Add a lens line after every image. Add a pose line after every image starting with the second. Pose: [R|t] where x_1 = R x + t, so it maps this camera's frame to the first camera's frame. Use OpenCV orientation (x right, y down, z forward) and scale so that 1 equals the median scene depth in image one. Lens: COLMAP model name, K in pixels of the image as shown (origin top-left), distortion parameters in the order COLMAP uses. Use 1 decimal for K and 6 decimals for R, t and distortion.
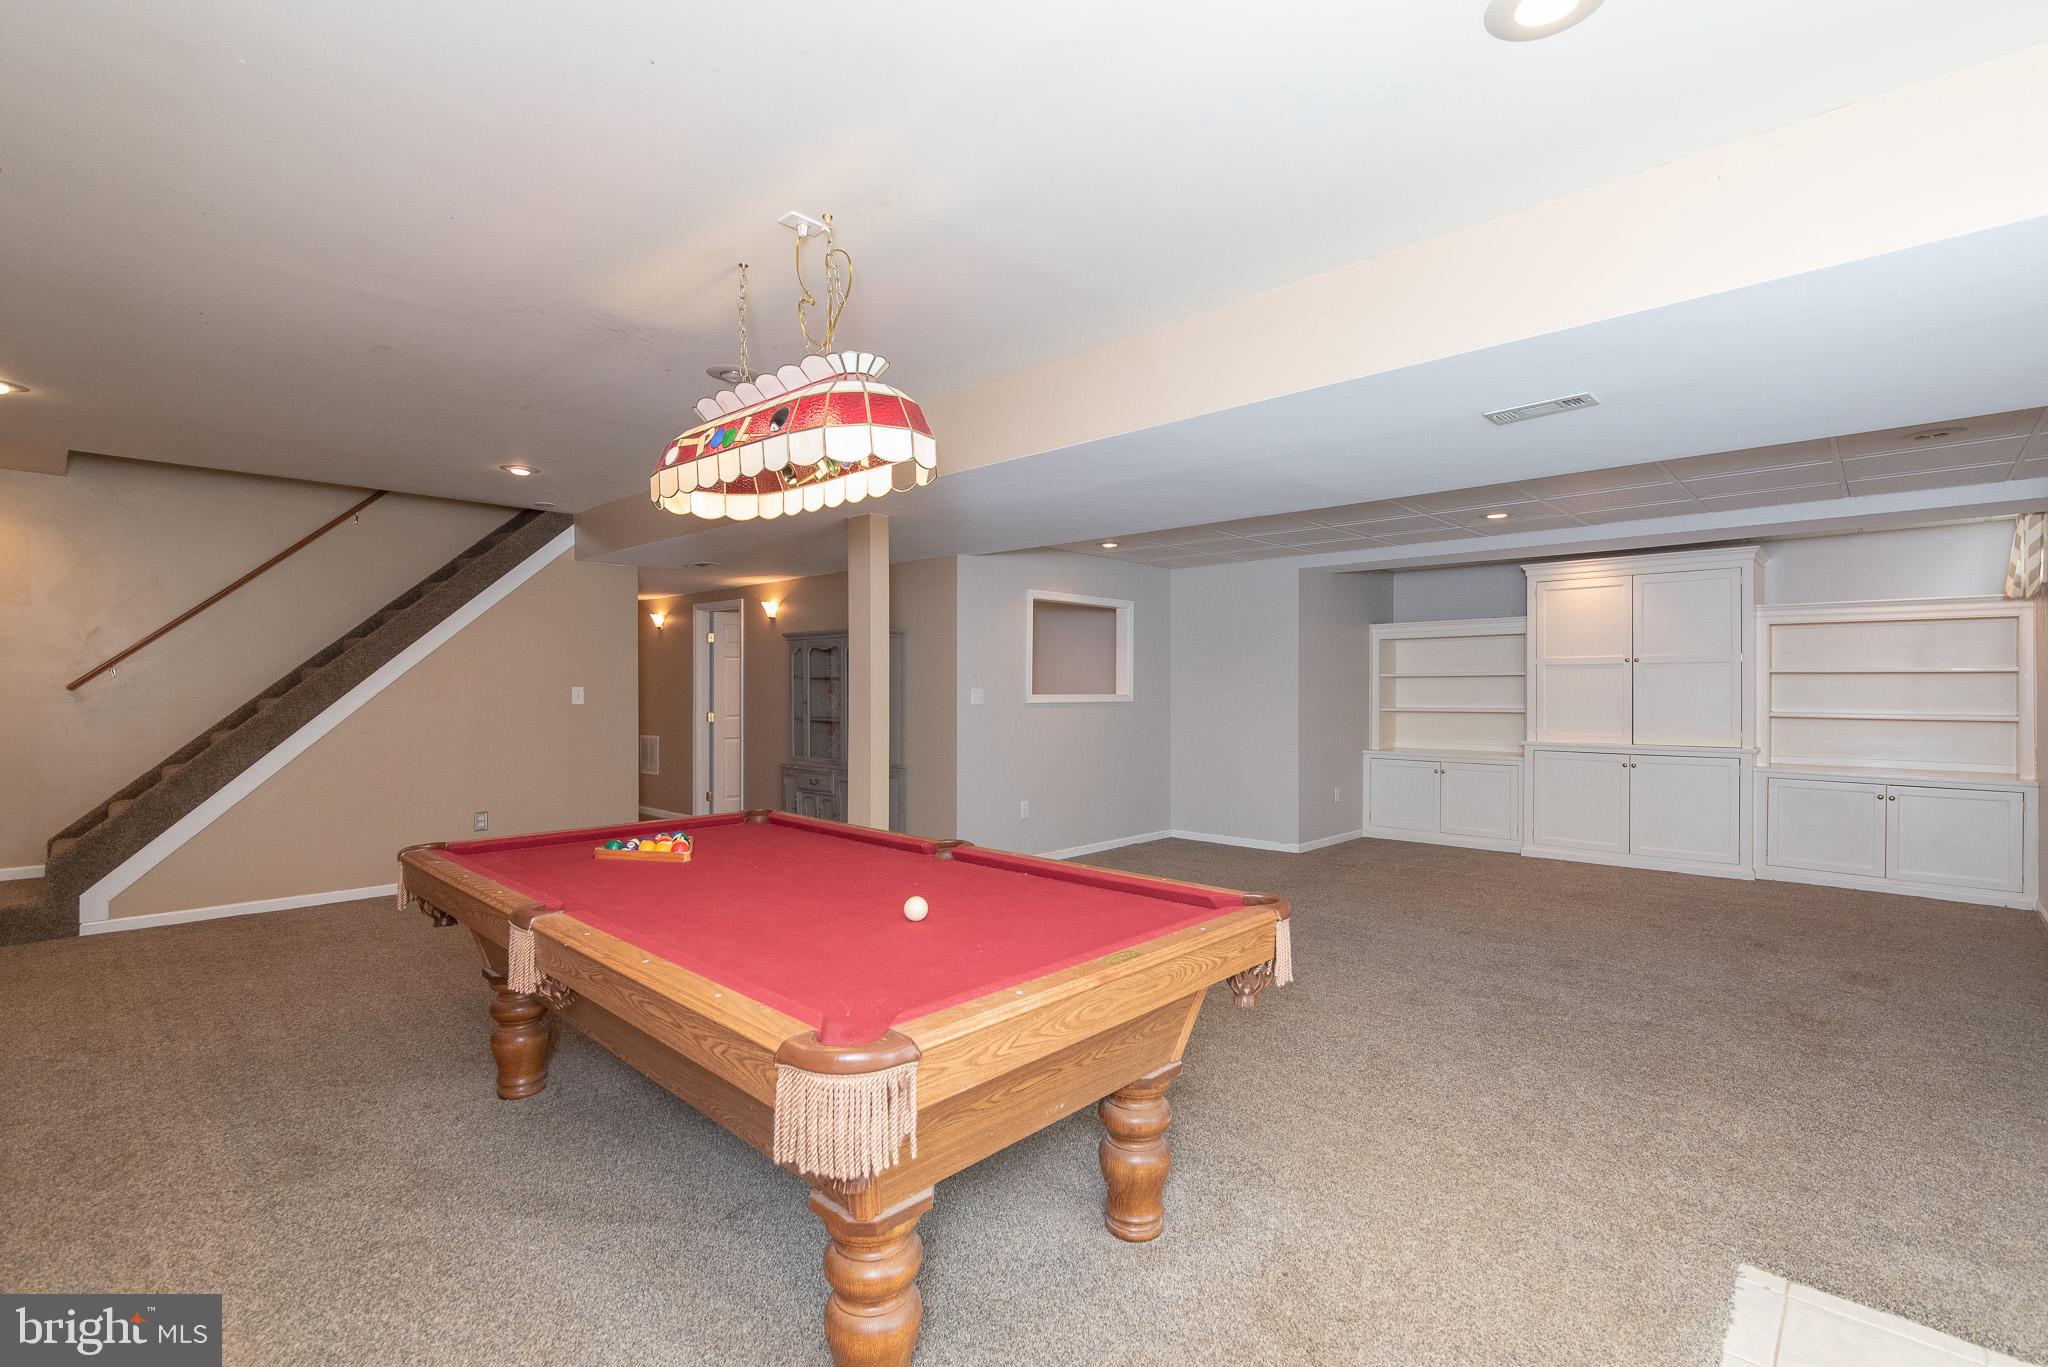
lens RADIAL K [[949.7, 0, 1024.0], [0, 949.7, 683.5], [0, 0, 1]] dist [0.001505, 0.000815]
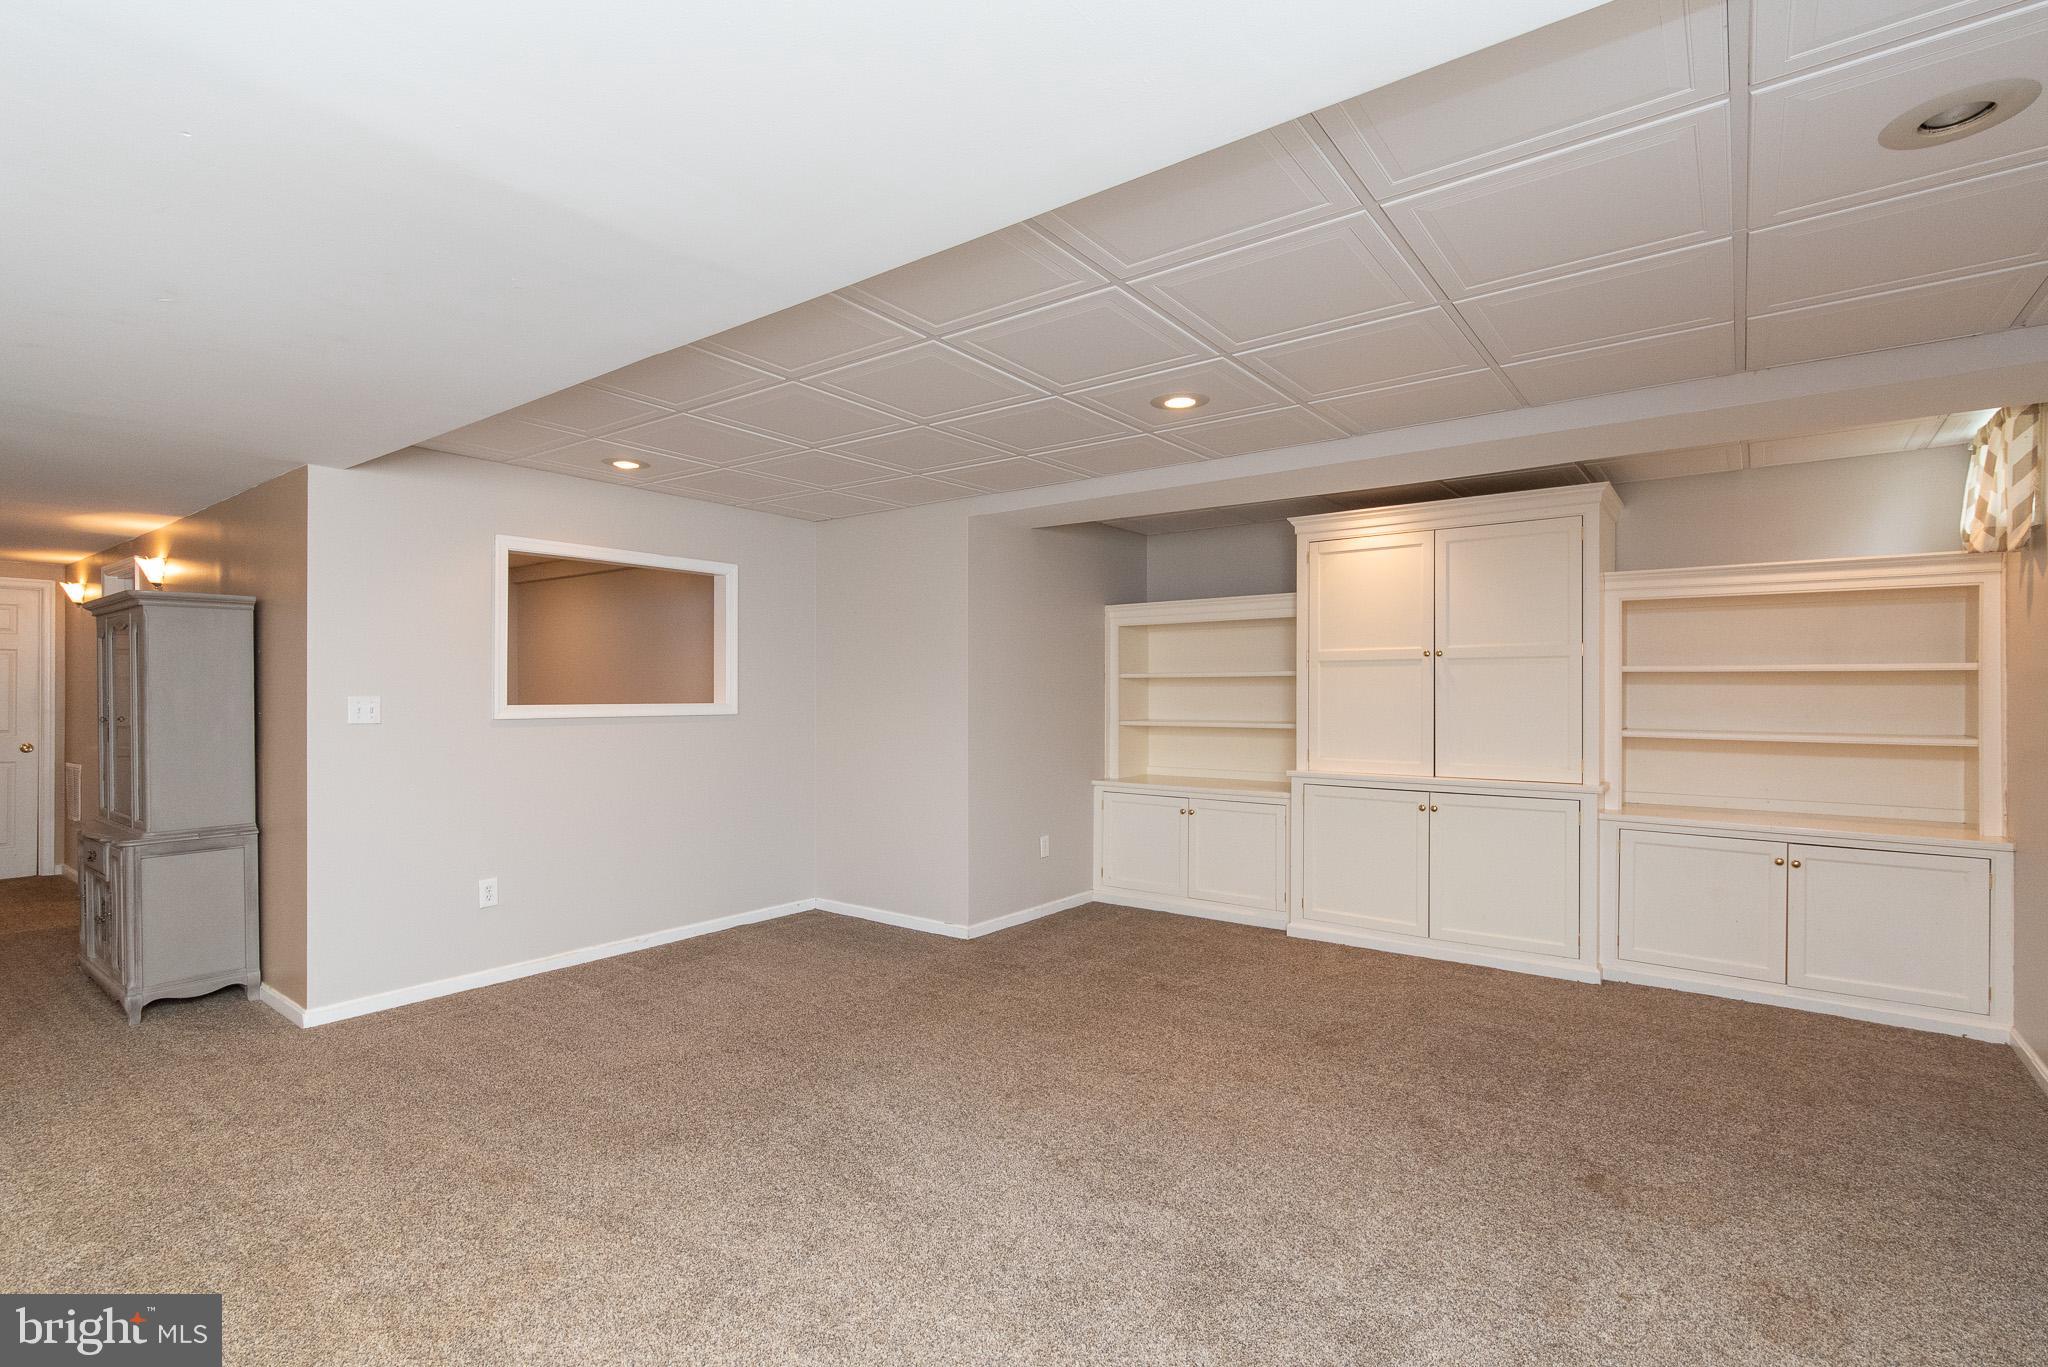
lens RADIAL K [[930.2, 0, 1024.0], [0, 930.2, 683.5], [0, 0, 1]] dist [-0.000018, -0.000596]
pose [[0.996432, 0.000429, 0.084401, 0.290312], [-0.000332, 0.999999, -0.001161, -0.002331], [-0.084401, 0.001128, 0.996431, 0.359316]]
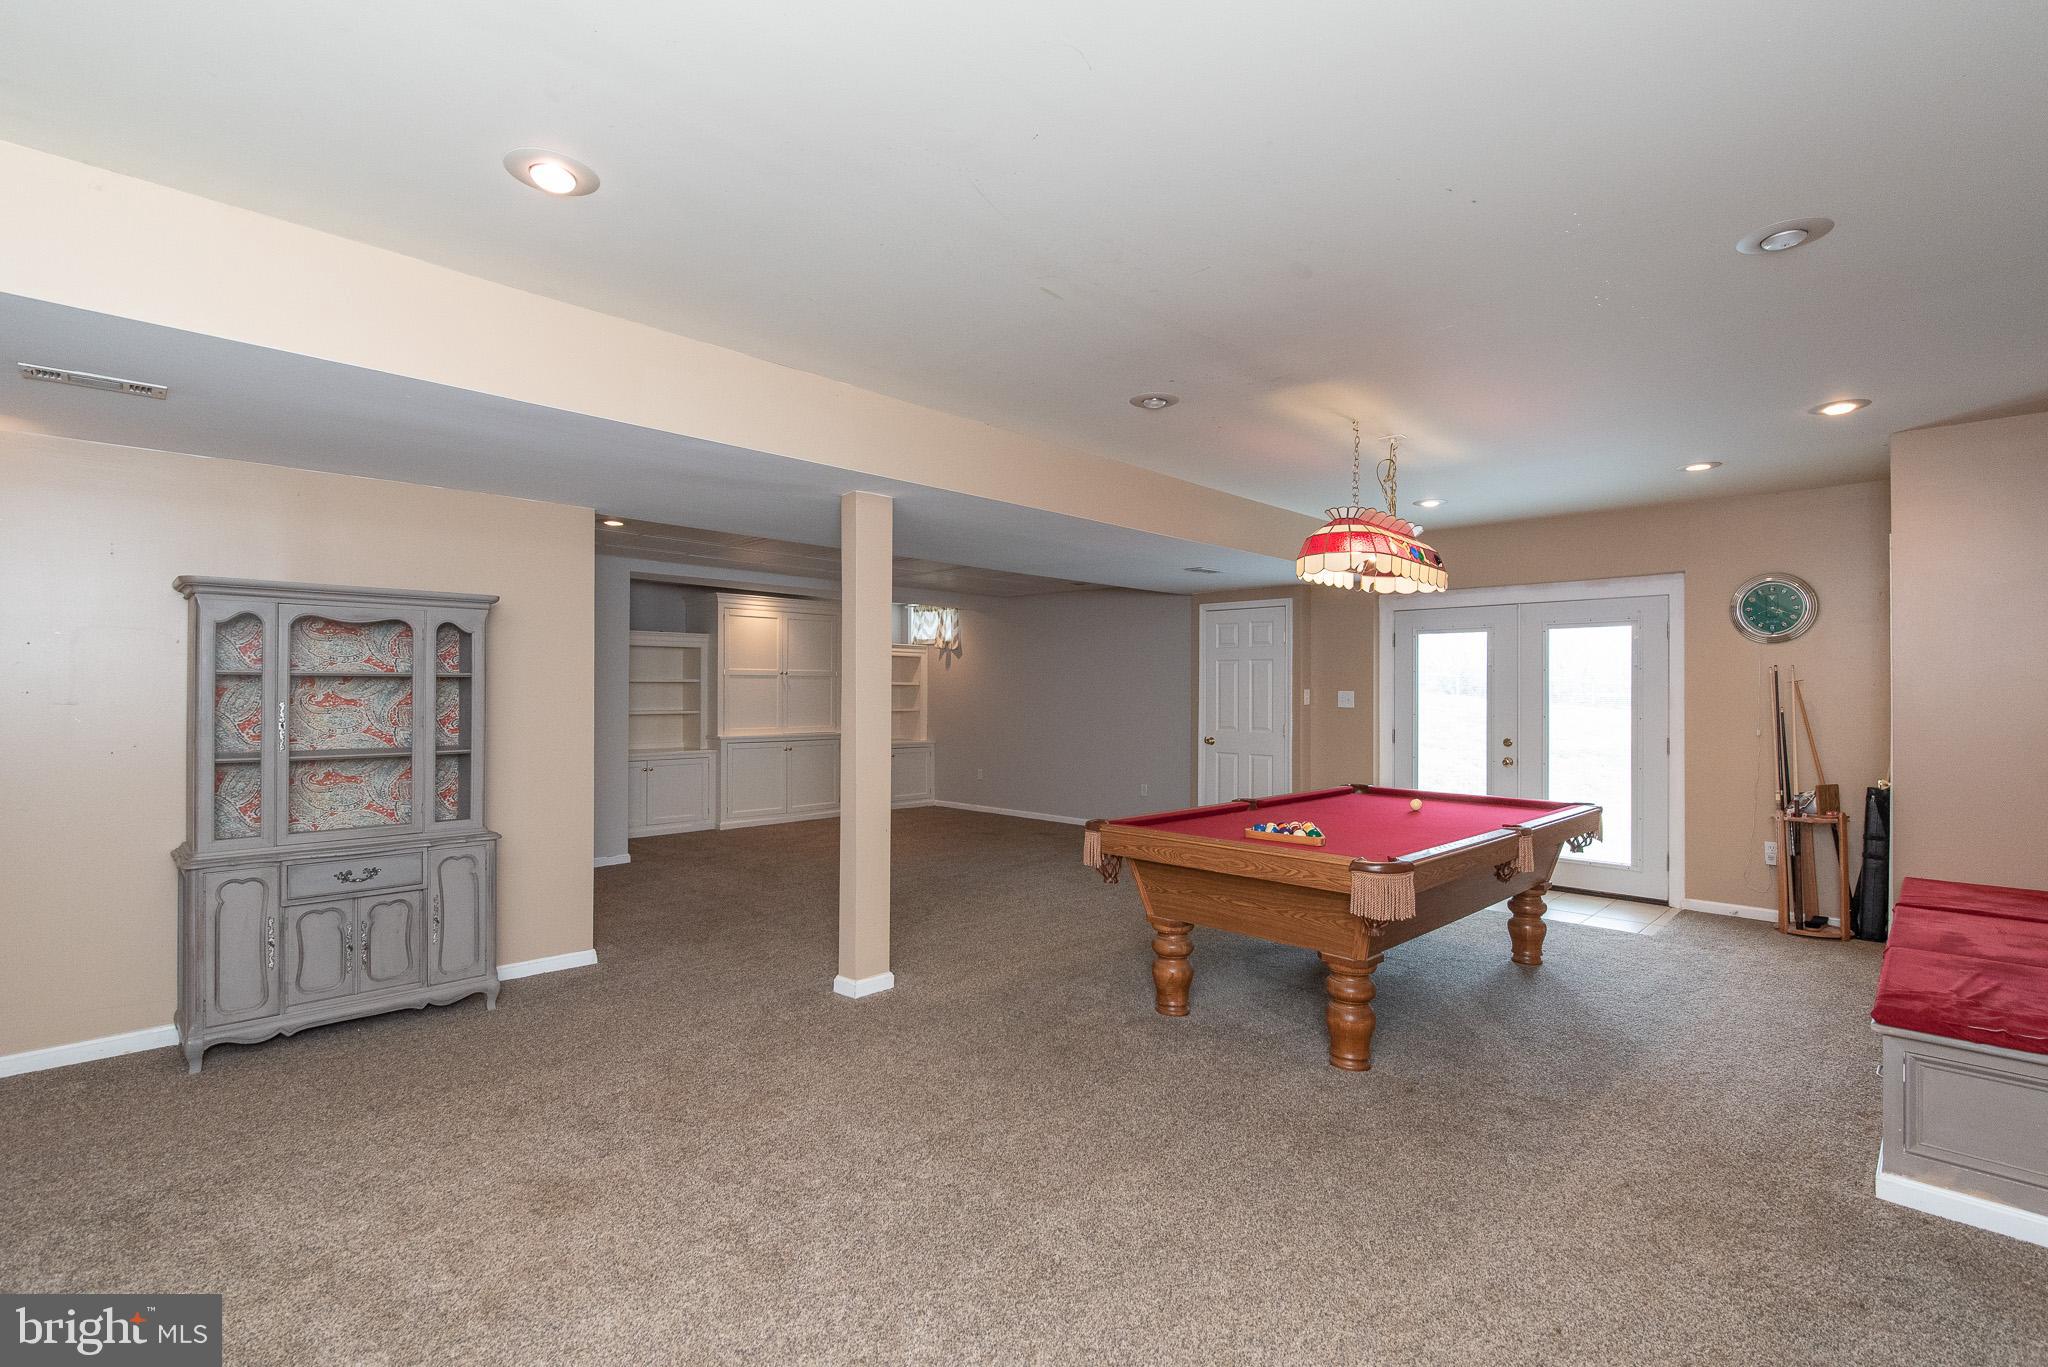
lens RADIAL K [[949.7, 0, 1024.0], [0, 949.7, 683.5], [0, 0, 1]] dist [0.001505, 0.000815]
pose [[0.041577, 0.007372, 0.999108, -0.721430], [-0.003289, 0.999968, -0.007241, -0.000705], [-0.999130, -0.002985, 0.041600, 0.594887]]
